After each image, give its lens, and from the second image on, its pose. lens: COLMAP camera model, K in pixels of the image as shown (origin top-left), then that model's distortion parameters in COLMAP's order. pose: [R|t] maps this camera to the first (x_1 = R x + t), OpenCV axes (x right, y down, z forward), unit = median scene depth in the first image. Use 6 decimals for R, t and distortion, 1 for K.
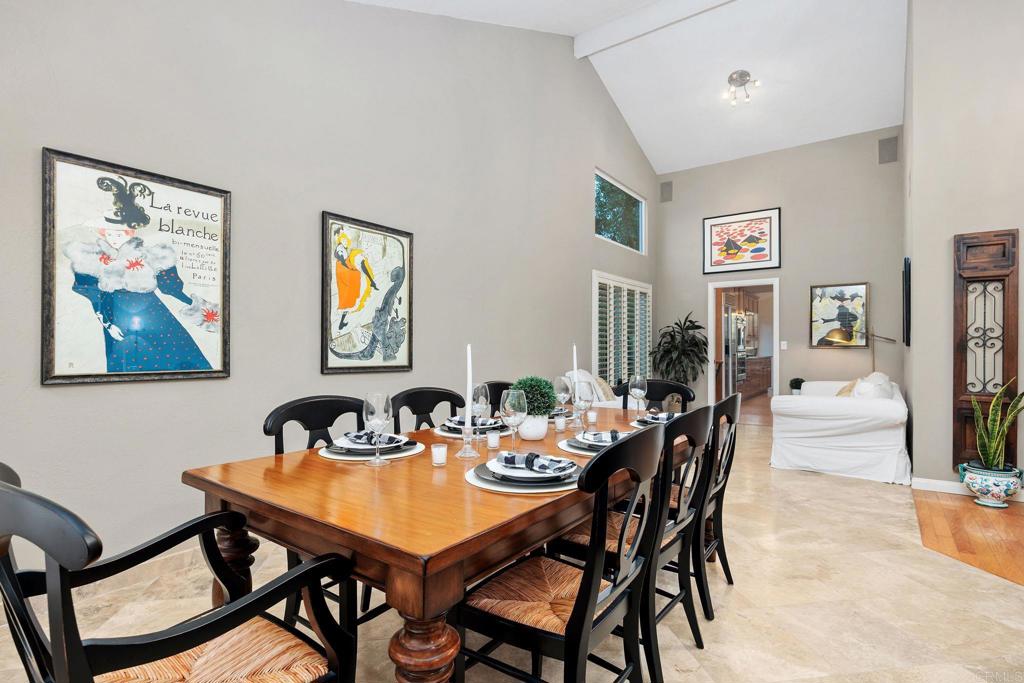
lens RADIAL K [[496.7, 0, 515.1], [0, 496.7, 344.6], [0, 0, 1]] dist [0.002271, -0.001134]
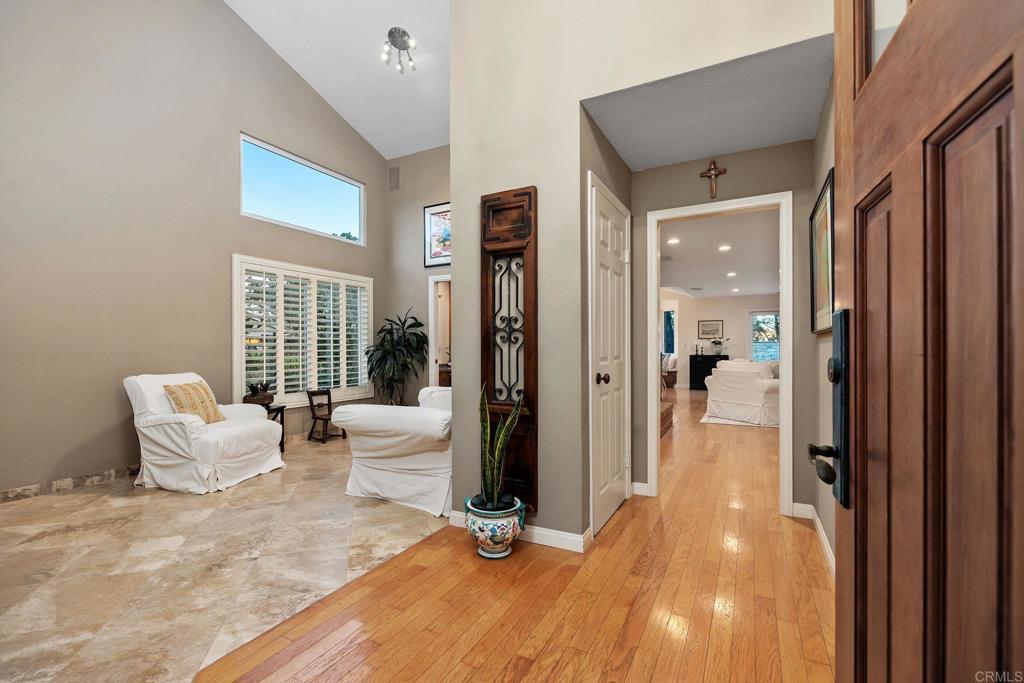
lens RADIAL K [[444.6, 0, 508.9], [0, 444.6, 347.7], [0, 0, 1]] dist [-0.007844, 0.000043]
pose [[0.990271, -0.003117, 0.139120, 0.484812], [0.002681, 0.999991, 0.003324, 0.006313], [-0.139129, -0.002918, 0.990270, 0.184042]]
